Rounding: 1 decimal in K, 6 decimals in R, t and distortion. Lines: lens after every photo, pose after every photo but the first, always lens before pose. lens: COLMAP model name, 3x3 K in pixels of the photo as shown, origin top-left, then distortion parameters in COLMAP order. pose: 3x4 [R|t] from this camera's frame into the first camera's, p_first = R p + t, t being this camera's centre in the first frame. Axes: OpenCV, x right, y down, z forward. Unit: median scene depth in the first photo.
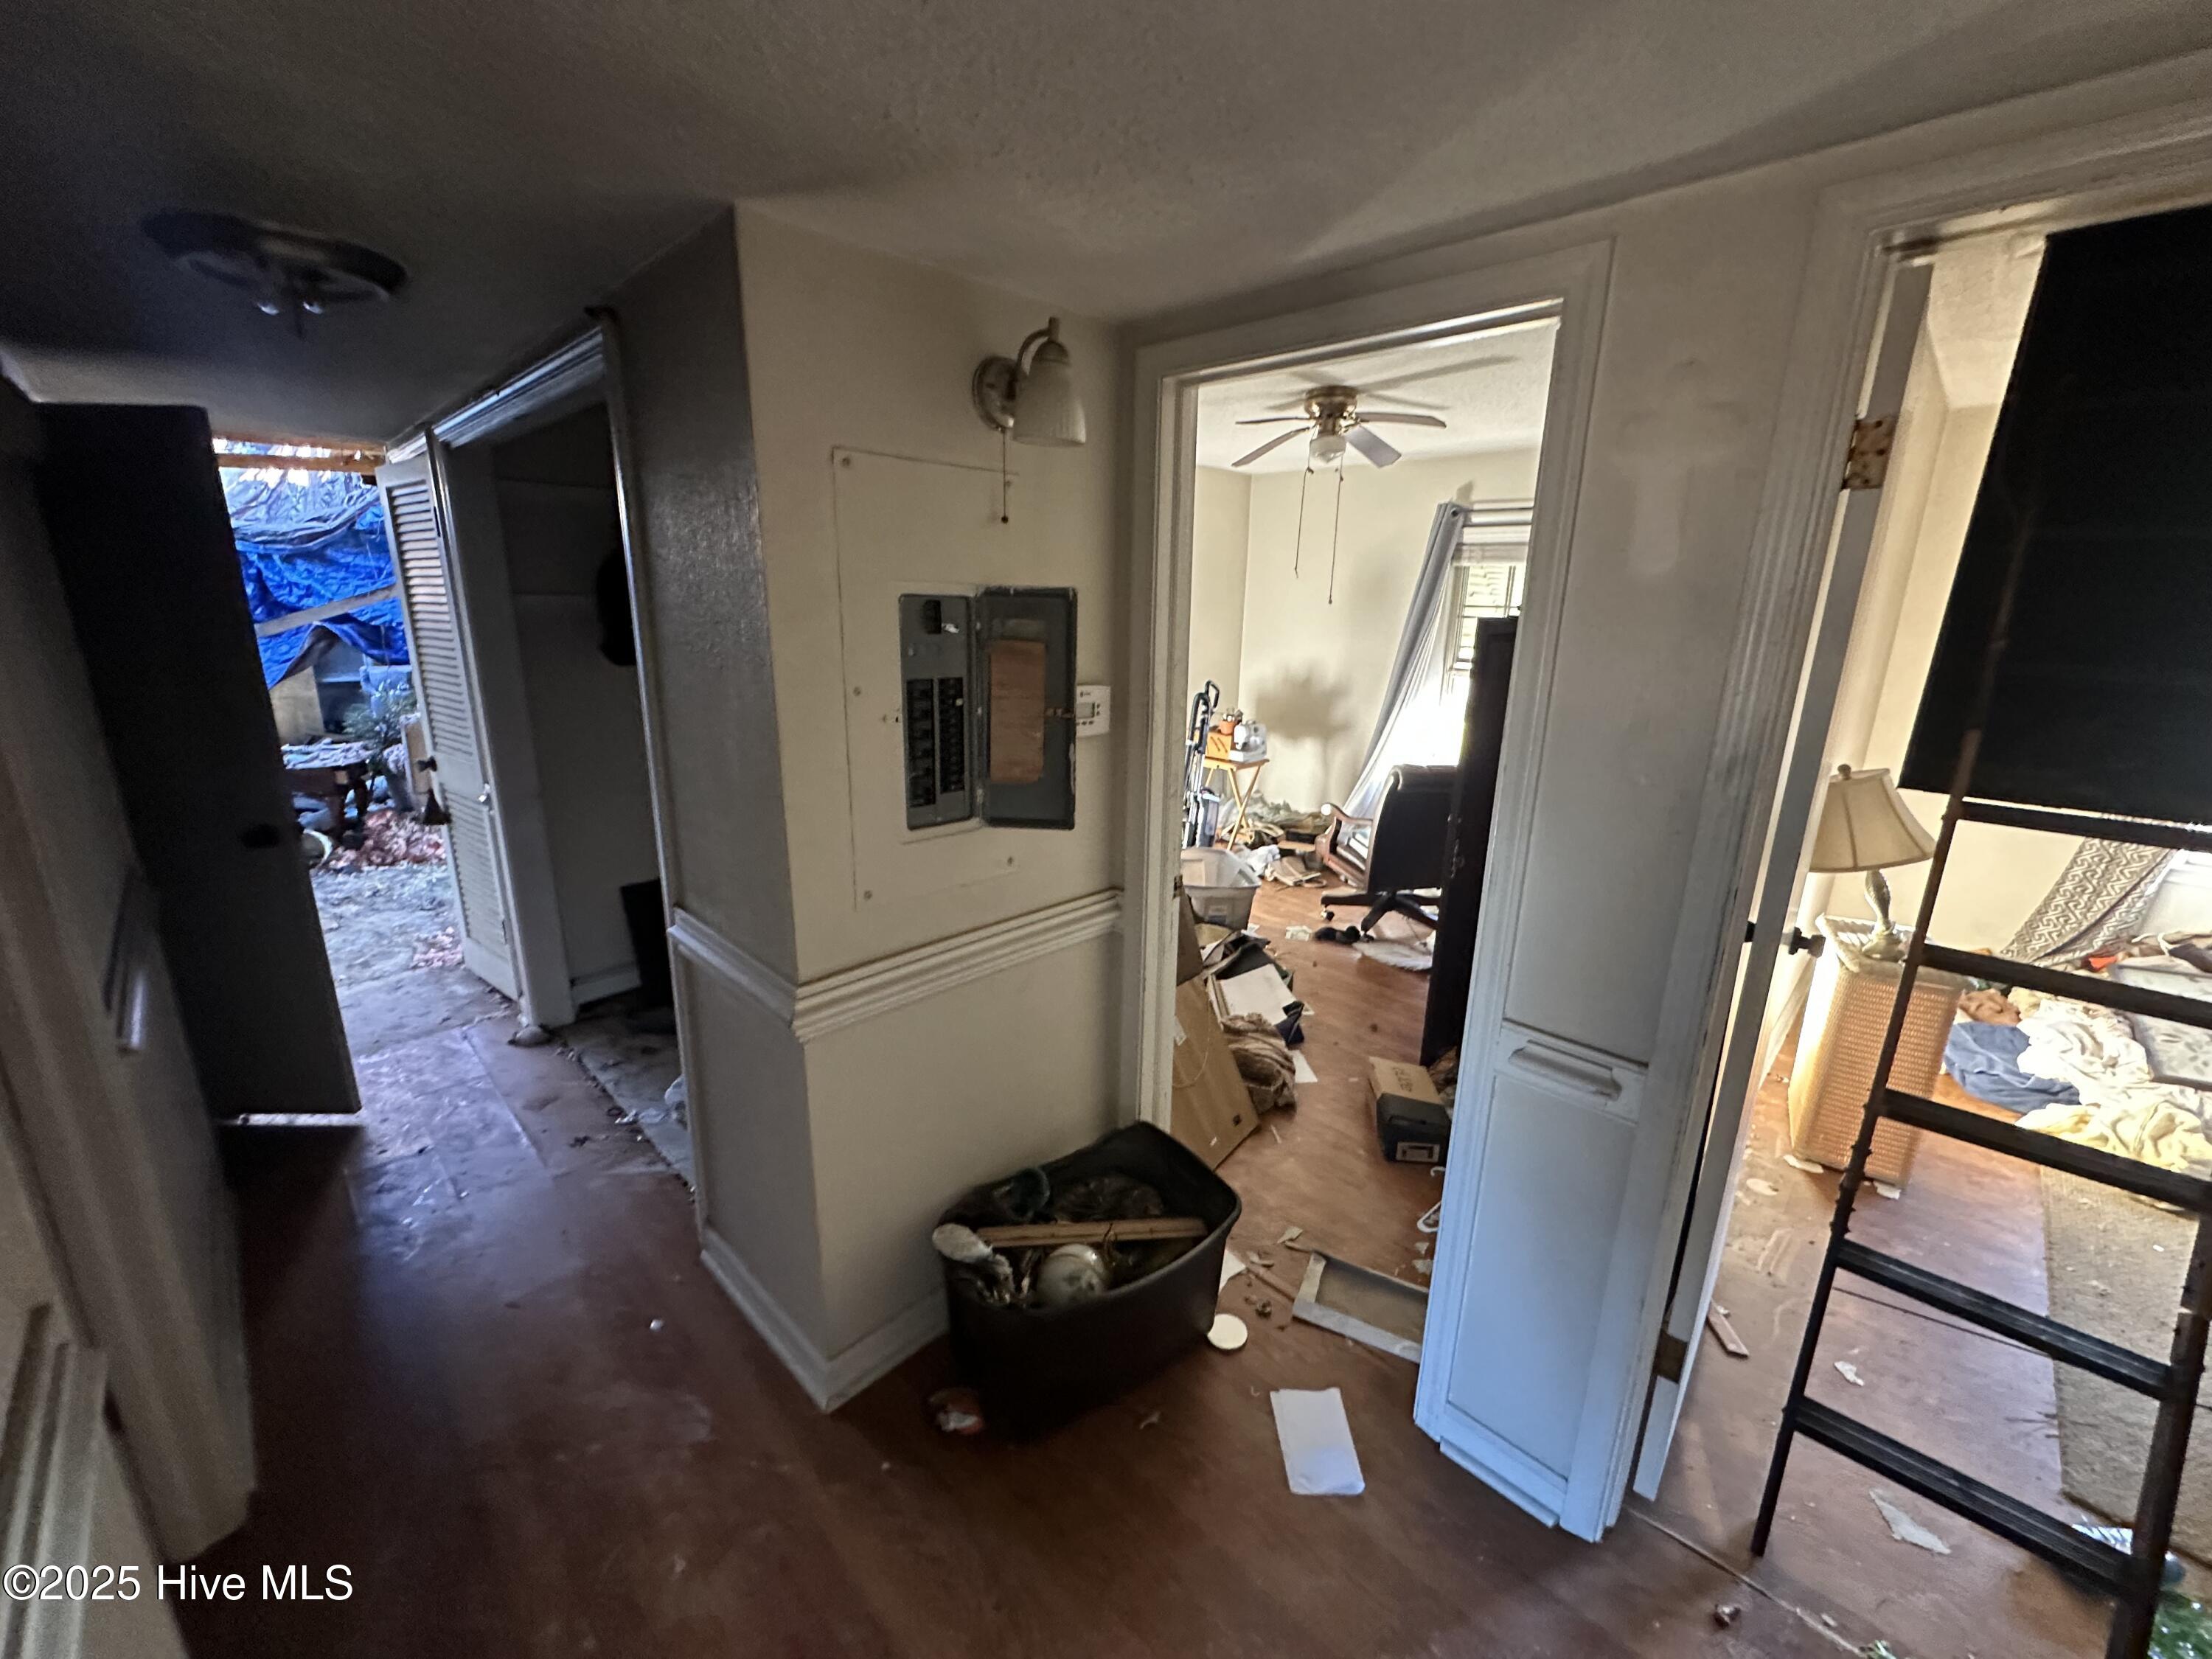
lens RADIAL K [[879.6, 0, 1100.9], [0, 879.6, 833.2], [0, 0, 1]] dist [-0.001819, 0.000493]
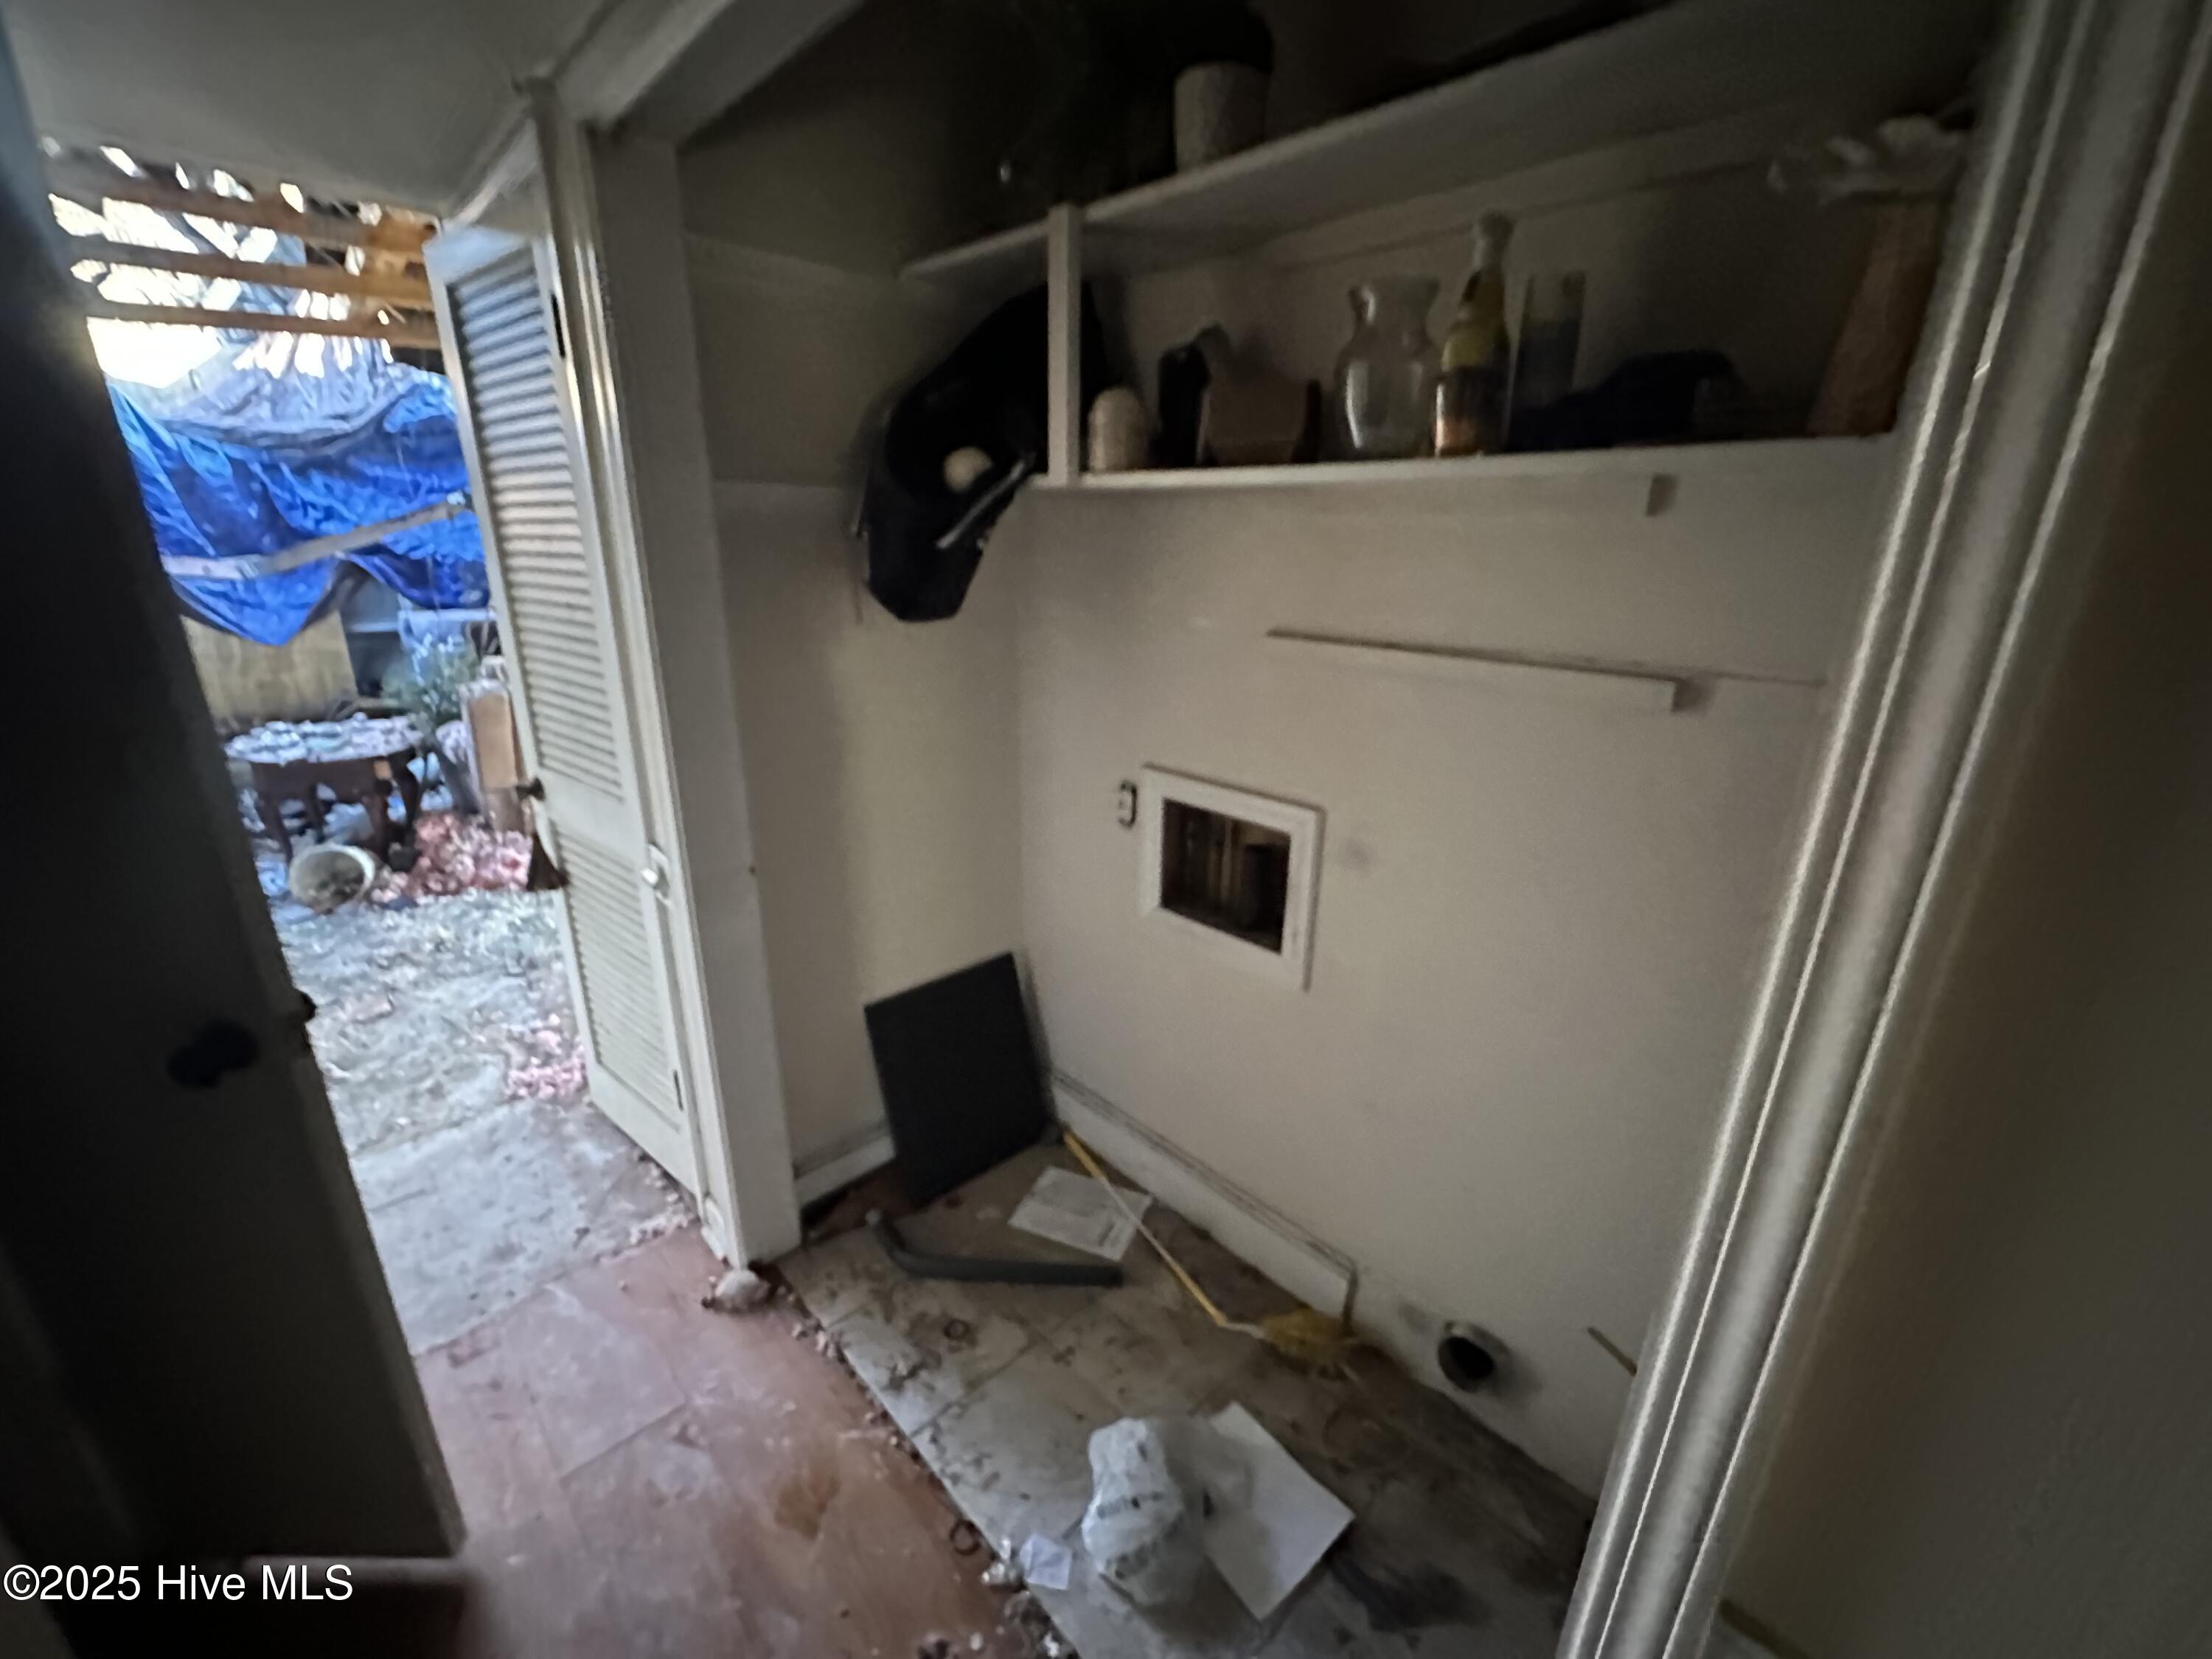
lens RADIAL K [[883.4, 0, 1093.9], [0, 883.4, 826.4], [0, 0, 1]] dist [-0.003970, -0.000122]
pose [[0.999471, 0.003773, -0.032291, -0.266421], [-0.001792, 0.998127, 0.061153, -0.065085], [0.032461, -0.061063, 0.997606, 0.304944]]
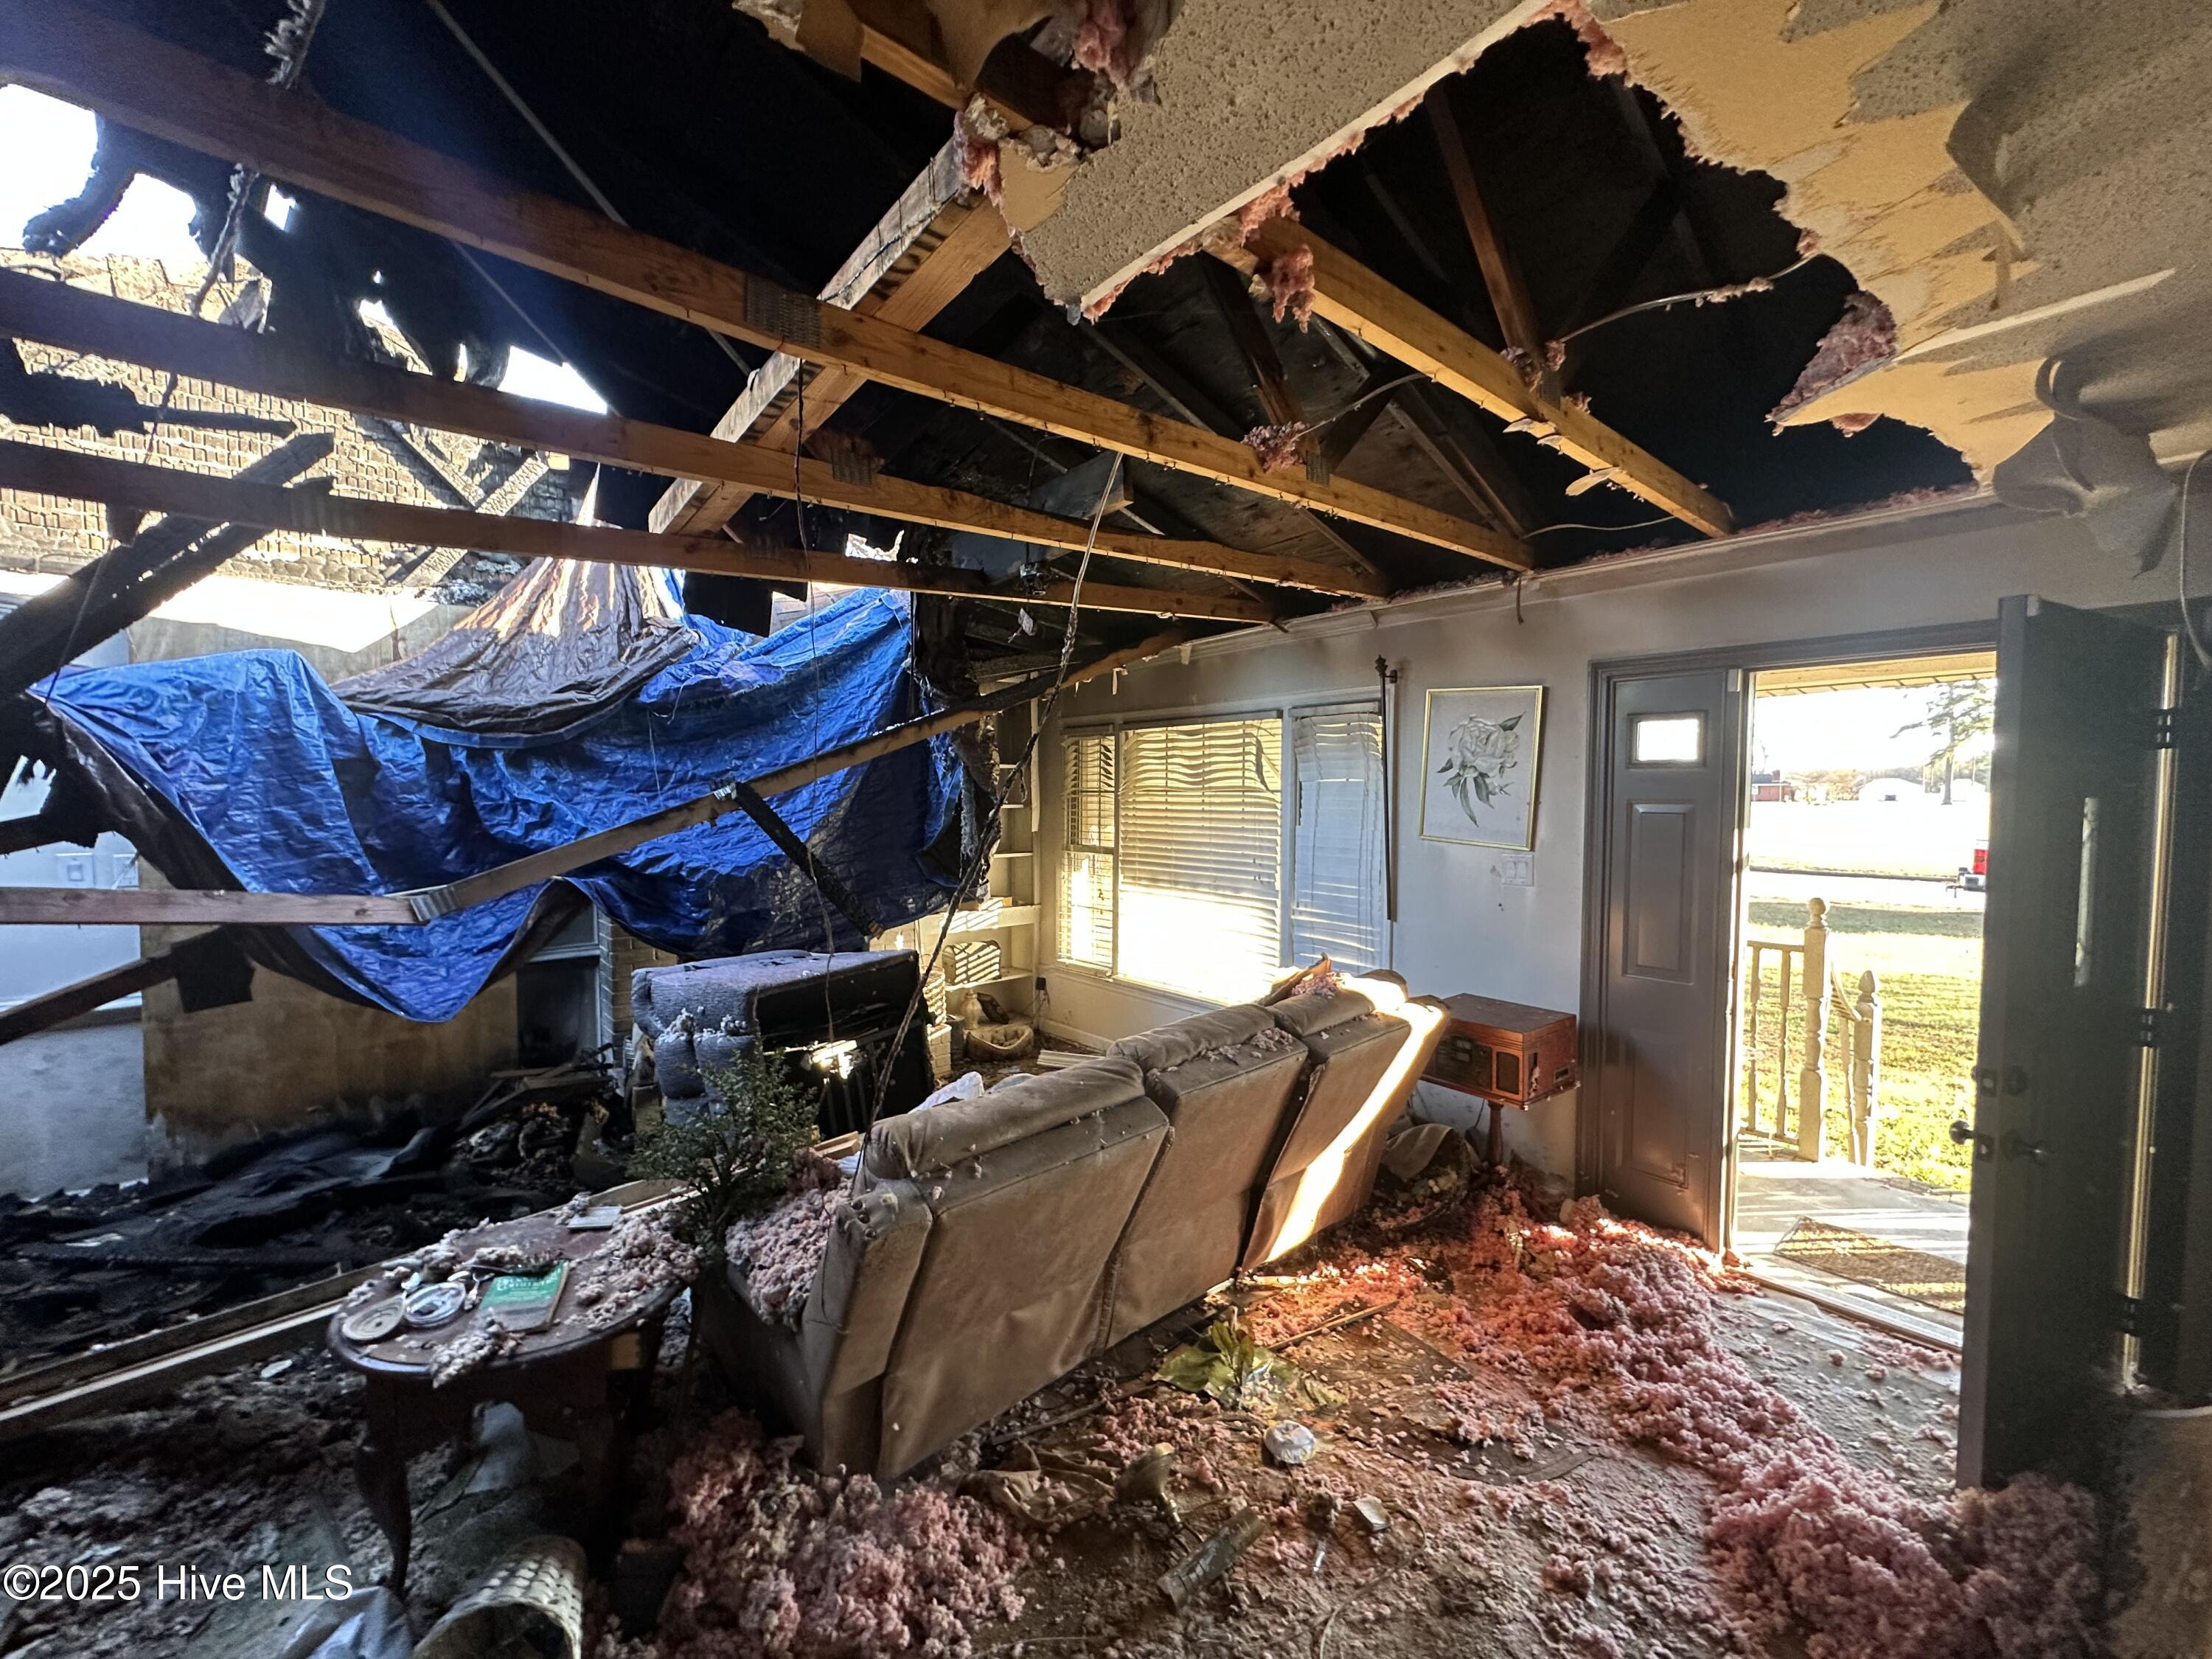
lens RADIAL K [[879.6, 0, 1100.9], [0, 879.6, 833.2], [0, 0, 1]] dist [-0.001819, 0.000493]
pose [[0.995760, -0.020353, -0.089708, -0.665668], [0.001219, 0.978049, -0.208372, -0.197127], [0.091979, 0.207379, 0.973927, 0.660830]]
